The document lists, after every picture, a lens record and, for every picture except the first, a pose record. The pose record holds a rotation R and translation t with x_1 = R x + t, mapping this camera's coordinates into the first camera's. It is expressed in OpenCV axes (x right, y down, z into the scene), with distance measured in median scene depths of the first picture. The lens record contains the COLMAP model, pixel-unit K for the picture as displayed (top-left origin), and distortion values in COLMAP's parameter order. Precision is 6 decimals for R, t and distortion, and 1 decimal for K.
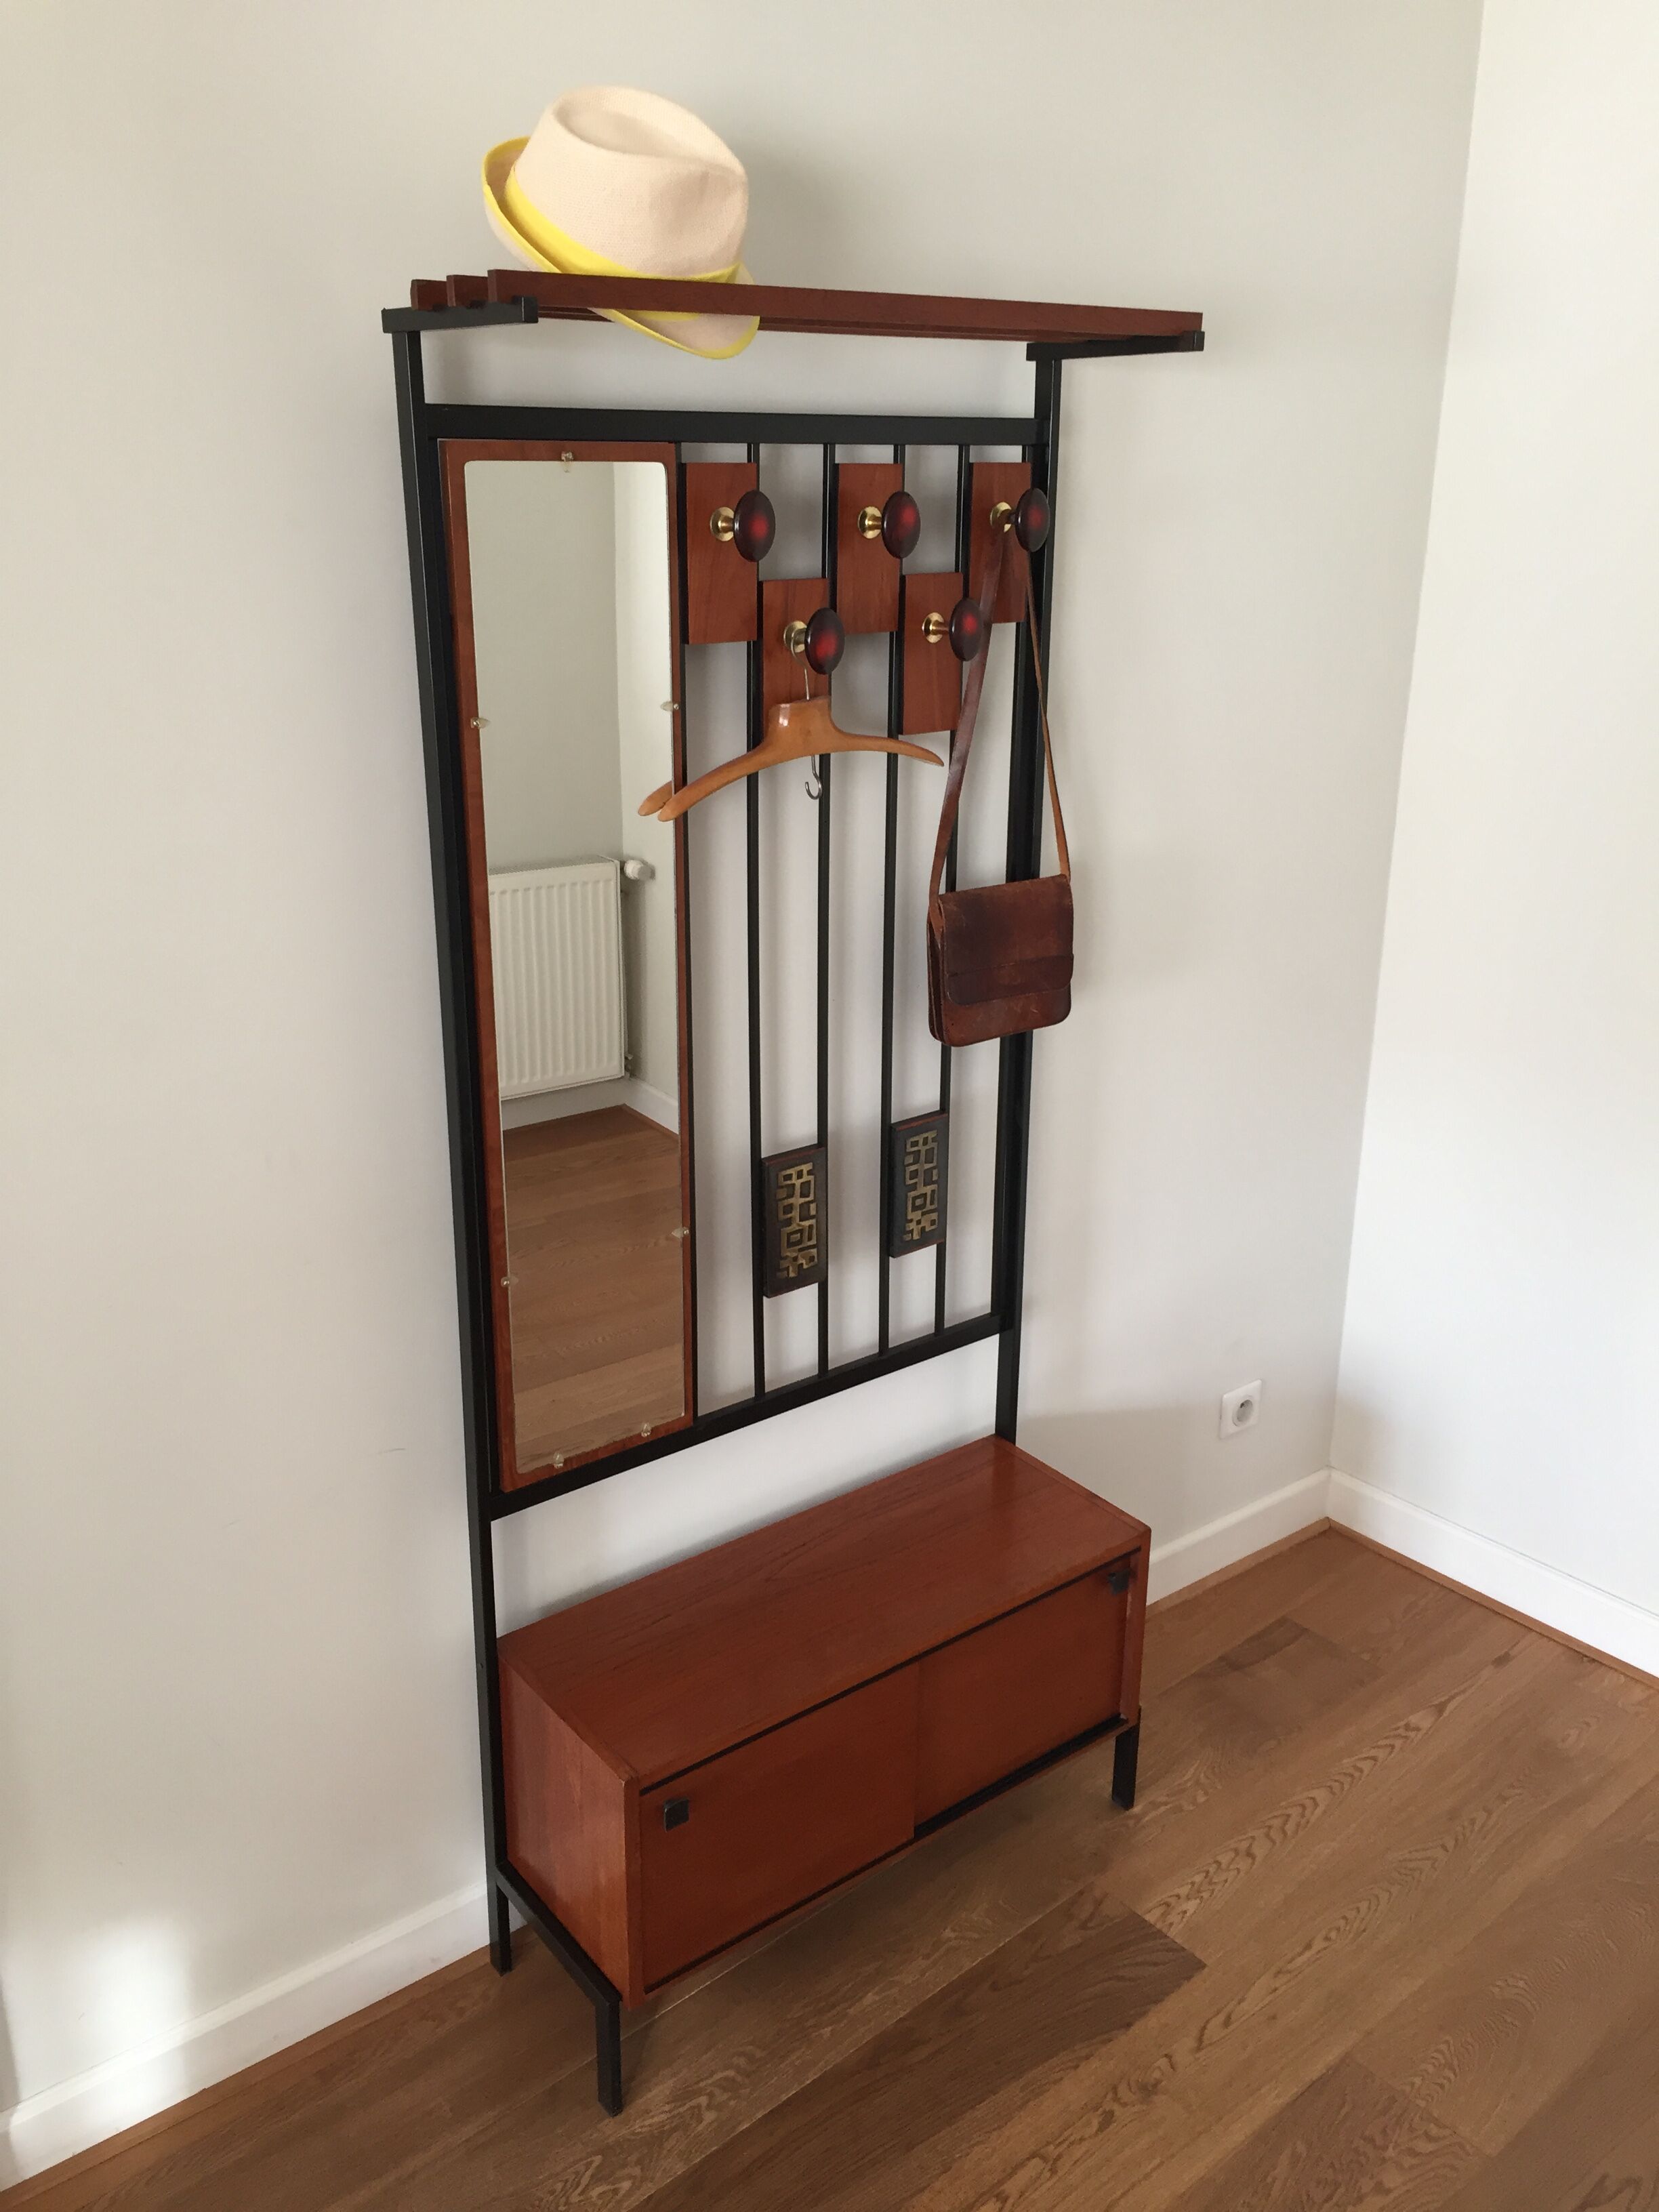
lens RADIAL K [[1883.4, 0, 834.2], [0, 1883.4, 1104.8], [0, 0, 1]] dist [0.082856, -0.100715]
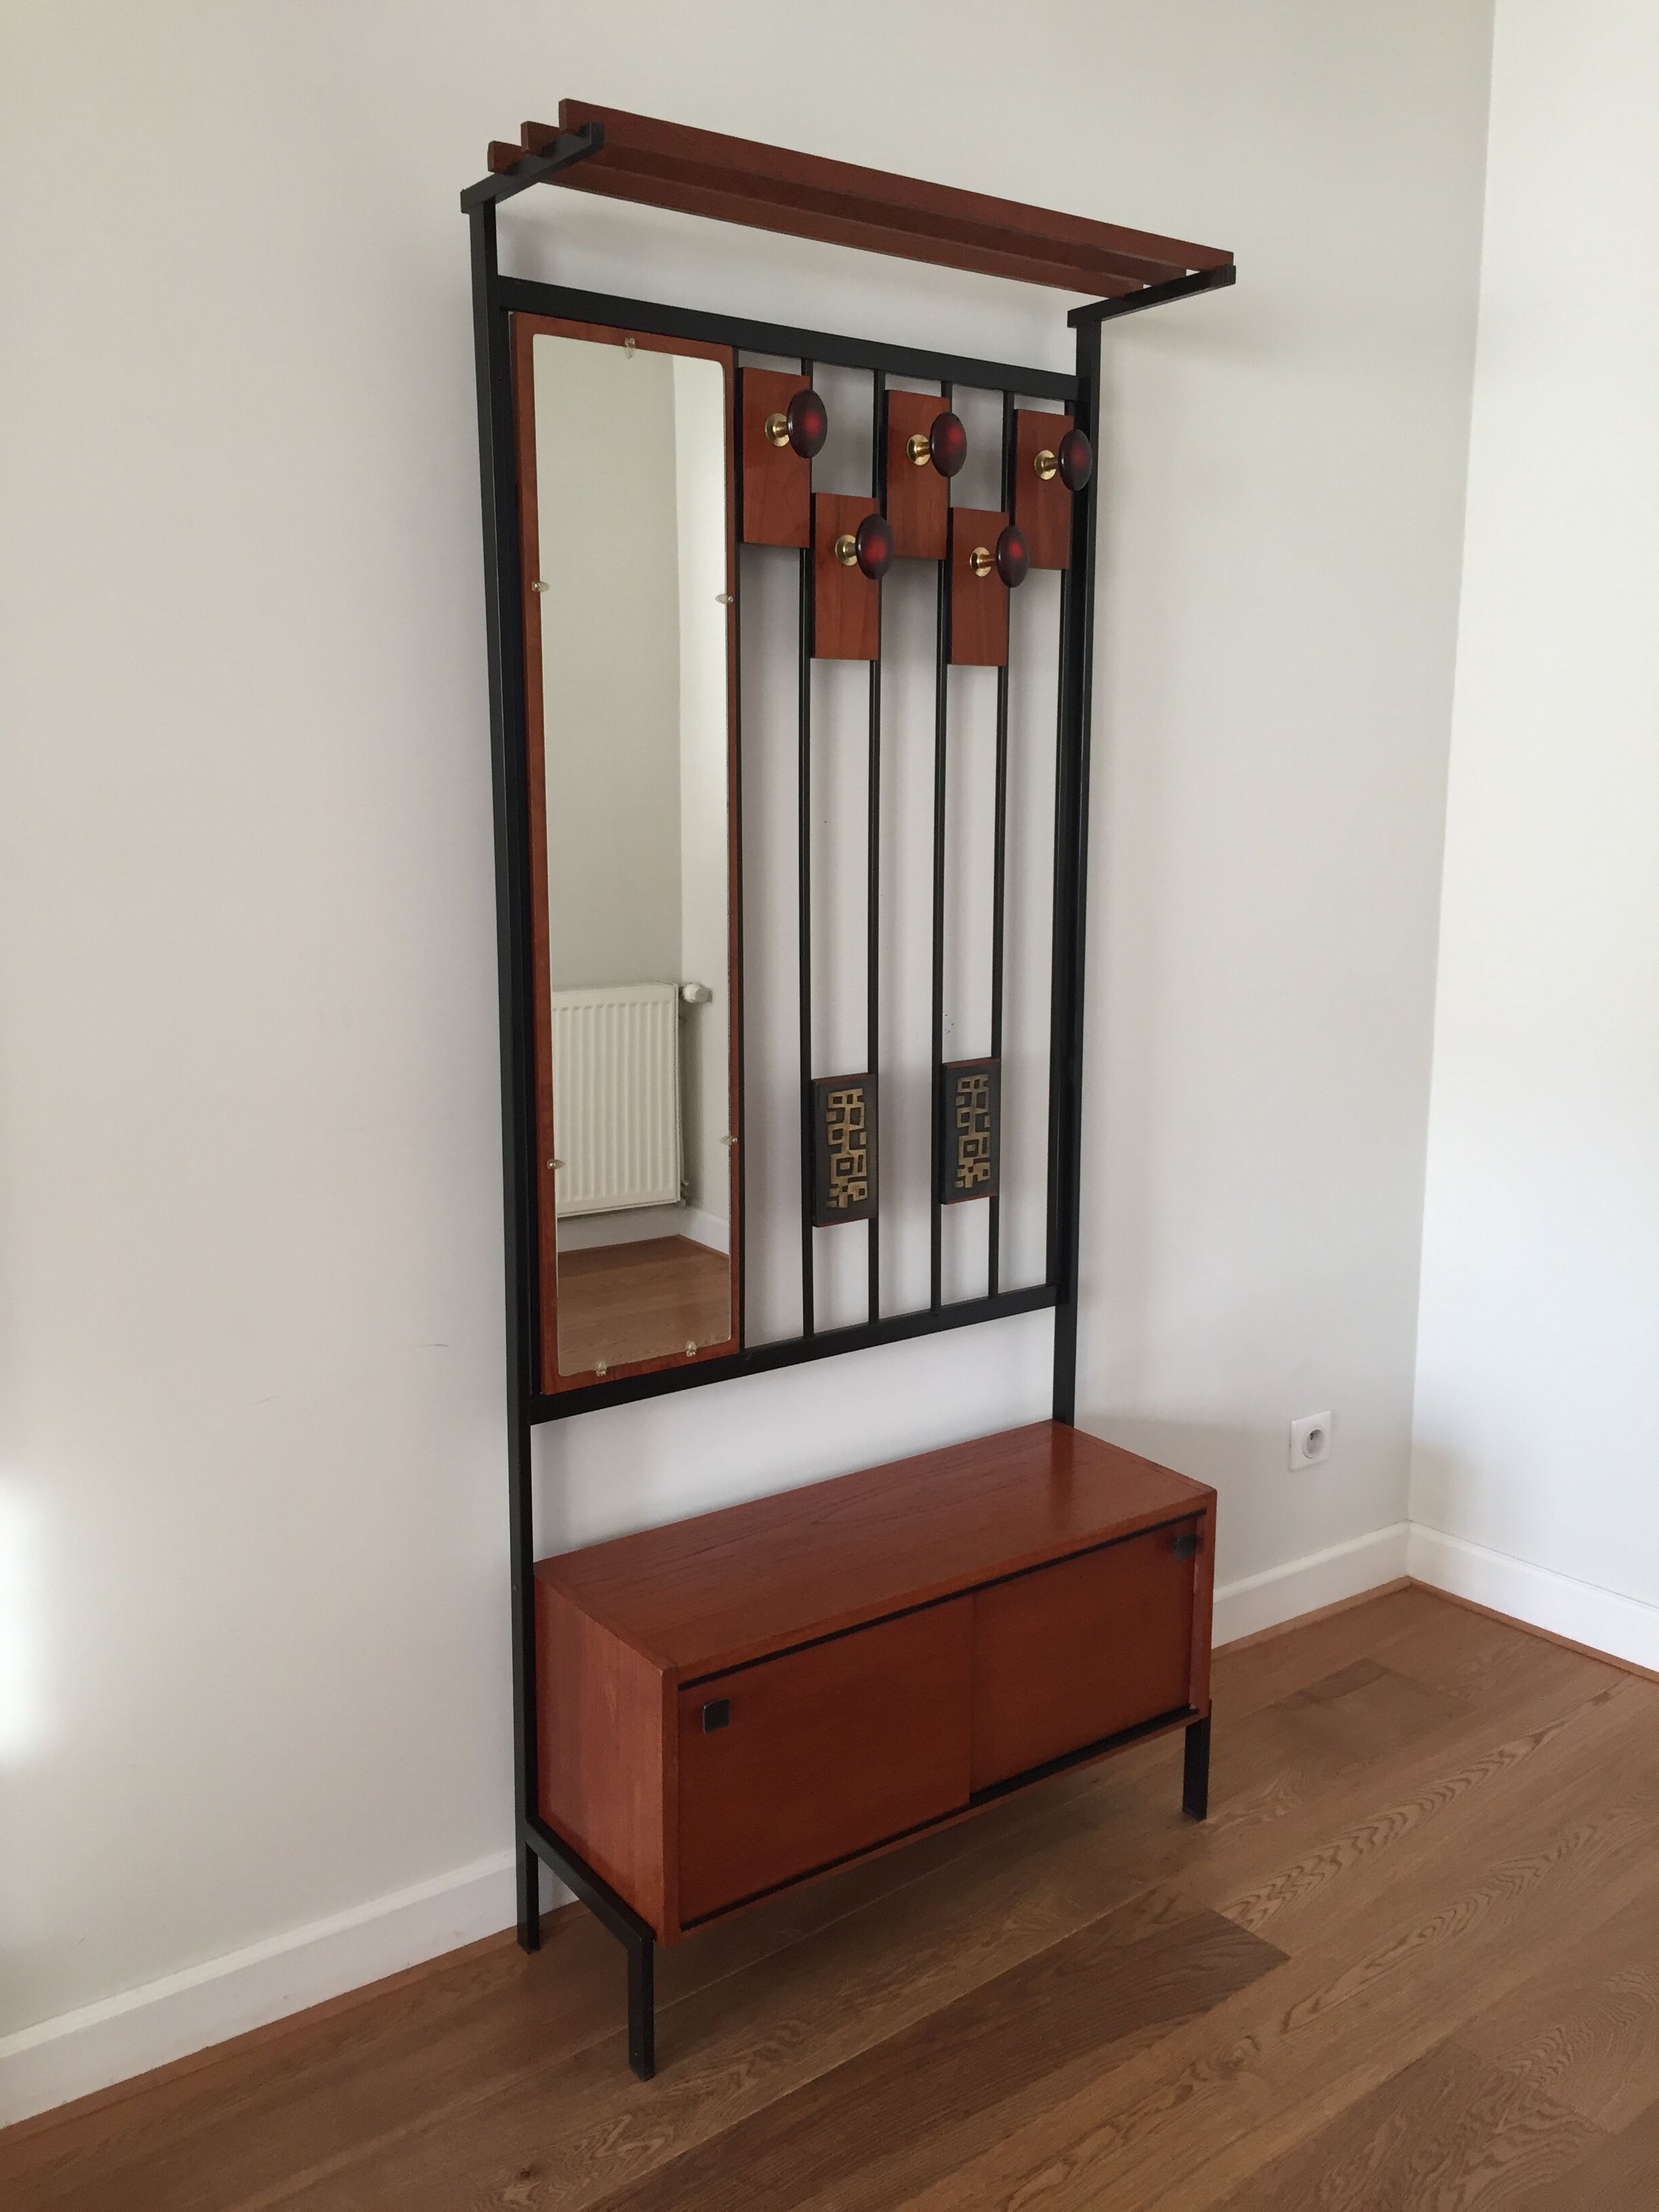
lens RADIAL K [[1883.4, 0, 830.8], [0, 1883.4, 1109.6], [0, 0, 1]] dist [0.082856, -0.100715]
pose [[0.999446, -0.000920, -0.033258, 0.004725], [-0.004261, 0.987846, -0.155375, 0.203950], [0.032997, 0.155430, 0.987296, 0.021617]]
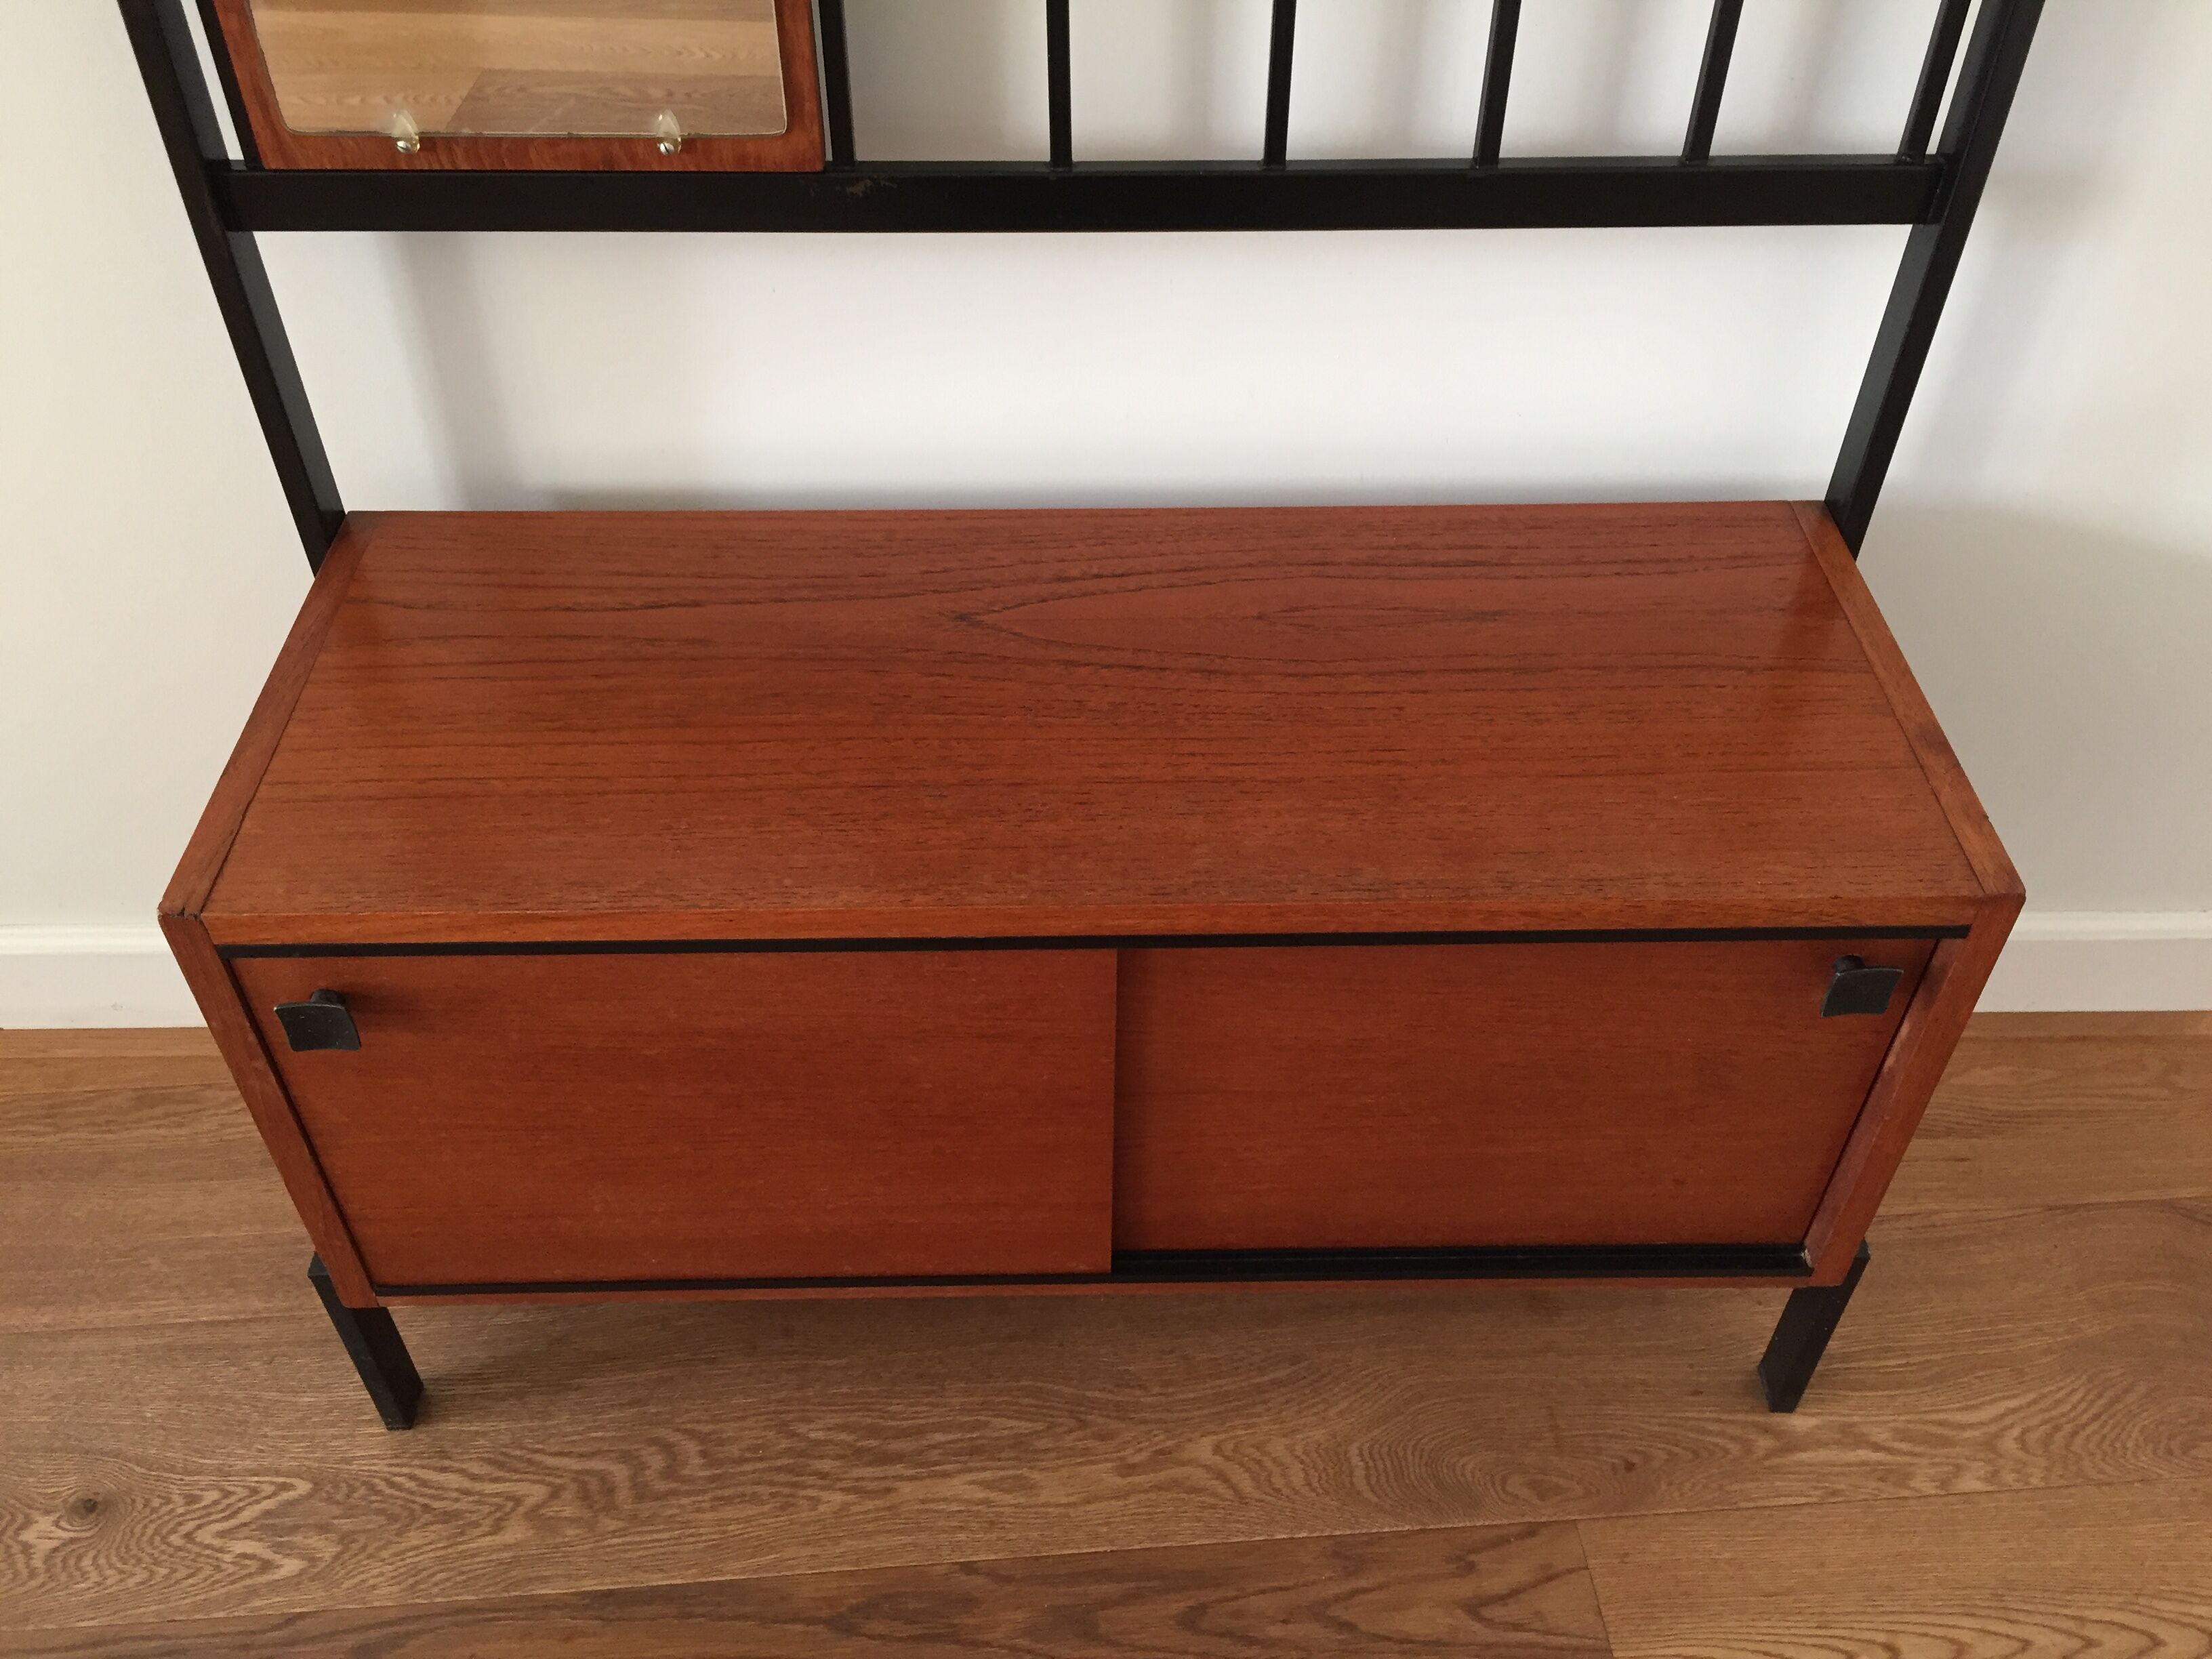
lens RADIAL K [[1883.4, 0, 1103.8], [0, 1883.4, 812.4], [0, 0, 1]] dist [0.082856, -0.100715]
pose [[0.800445, 0.404638, -0.442217, 0.199480], [-0.199390, 0.875490, 0.440183, 0.106647], [0.565271, -0.264169, 0.781462, 0.722835]]
